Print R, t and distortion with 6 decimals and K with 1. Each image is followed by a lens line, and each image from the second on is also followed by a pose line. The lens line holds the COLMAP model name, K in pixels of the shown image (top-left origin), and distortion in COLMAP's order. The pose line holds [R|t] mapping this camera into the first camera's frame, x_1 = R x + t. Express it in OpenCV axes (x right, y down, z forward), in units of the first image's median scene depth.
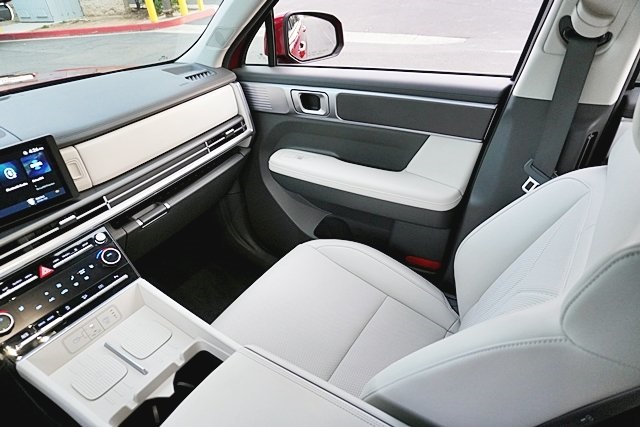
lens RADIAL K [[429.7, 0, 318.0], [0, 429.7, 218.4], [0, 0, 1]] dist [-0.040297, 0.029531]
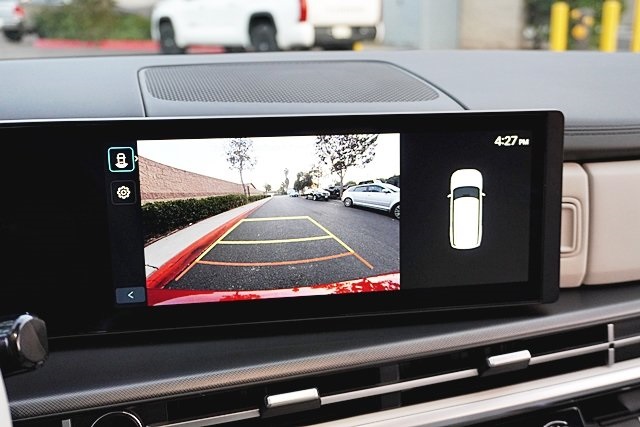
lens RADIAL K [[659.3, 0, 321.1], [0, 659.3, 214.2], [0, 0, 1]] dist [-0.006398, 0.000000]
pose [[0.788749, 0.256173, -0.558794, -0.370612], [-0.377555, 0.919249, -0.111506, 0.011835], [0.485106, 0.298926, 0.821776, 0.388091]]
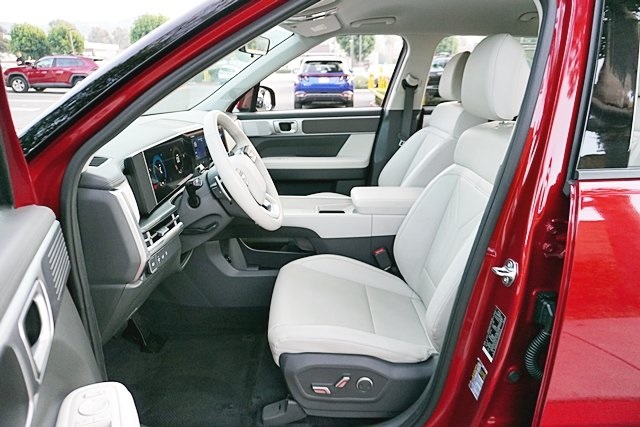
lens RADIAL K [[429.7, 0, 322.7], [0, 429.7, 213.6], [0, 0, 1]] dist [-0.040297, 0.029531]
pose [[0.823396, -0.116172, 0.555449, -1.127955], [0.256836, 0.949121, -0.182224, 0.552842], [-0.506019, 0.292701, 0.811339, -0.583567]]
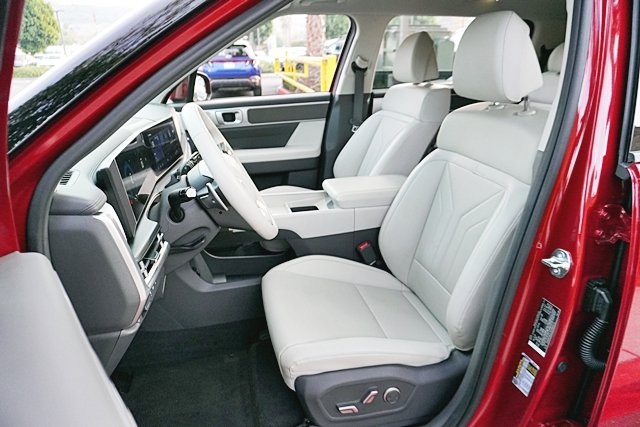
lens RADIAL K [[429.7, 0, 322.9], [0, 429.7, 213.3], [0, 0, 1]] dist [-0.040297, 0.029531]
pose [[0.677311, -0.202733, 0.707213, -1.218532], [0.367043, 0.926219, -0.086009, 0.428626], [-0.637597, 0.317832, 0.701750, -0.372431]]
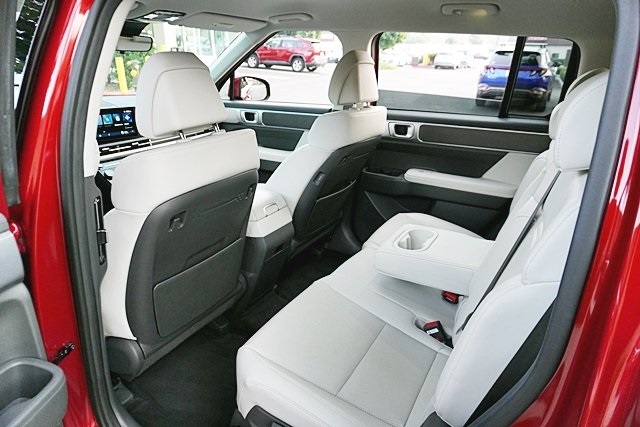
lens RADIAL K [[429.7, 0, 321.9], [0, 429.7, 218.0], [0, 0, 1]] dist [-0.040297, 0.029531]
pose [[0.990806, 0.060935, 0.120788, 0.121883], [-0.036389, 0.979954, -0.195873, 0.667085], [-0.130302, 0.189677, 0.973162, -1.055125]]
